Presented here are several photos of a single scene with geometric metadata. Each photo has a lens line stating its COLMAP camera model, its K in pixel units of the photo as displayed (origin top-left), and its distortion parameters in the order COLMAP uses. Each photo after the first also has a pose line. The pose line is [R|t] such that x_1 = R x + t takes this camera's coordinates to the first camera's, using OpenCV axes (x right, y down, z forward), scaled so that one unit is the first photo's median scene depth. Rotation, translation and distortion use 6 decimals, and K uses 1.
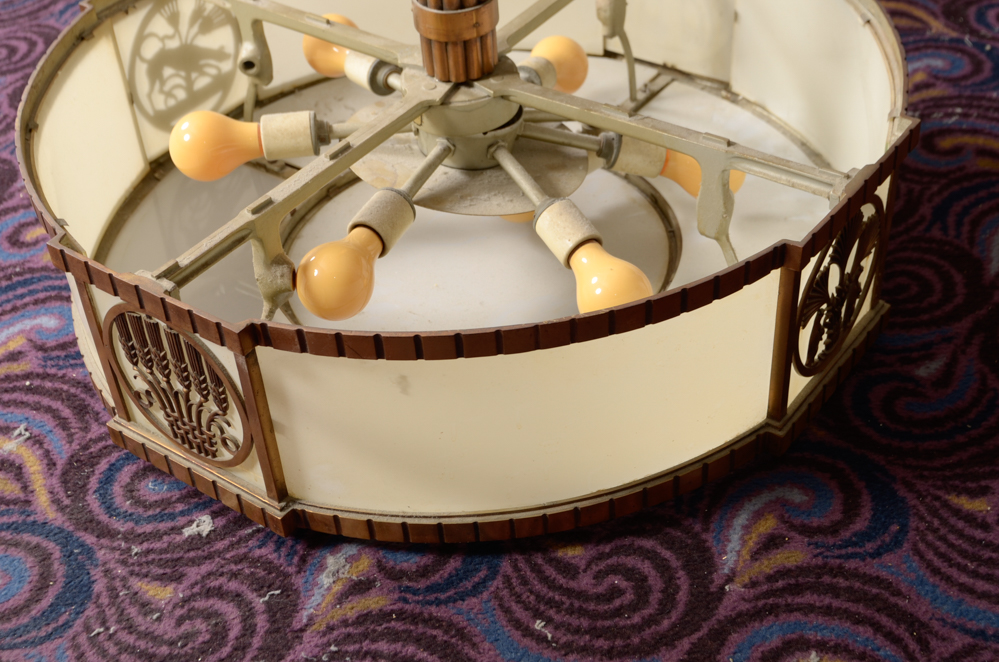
lens RADIAL K [[1440.6, 0, 499.5], [0, 1440.6, 334.3], [0, 0, 1]] dist [0.010728, 0.000000]
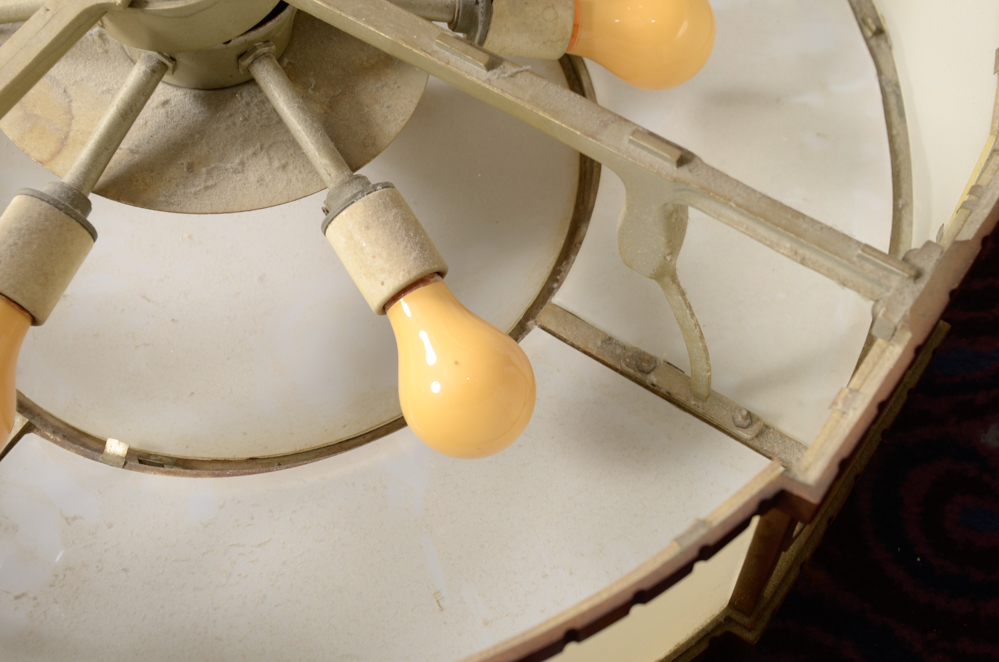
lens RADIAL K [[1440.6, 0, 494.8], [0, 1440.6, 331.7], [0, 0, 1]] dist [0.010728, 0.000000]
pose [[0.999486, -0.022958, 0.022363, 0.075767], [0.012495, 0.921678, 0.387755, -0.250481], [-0.029513, -0.387276, 0.921491, 0.477127]]
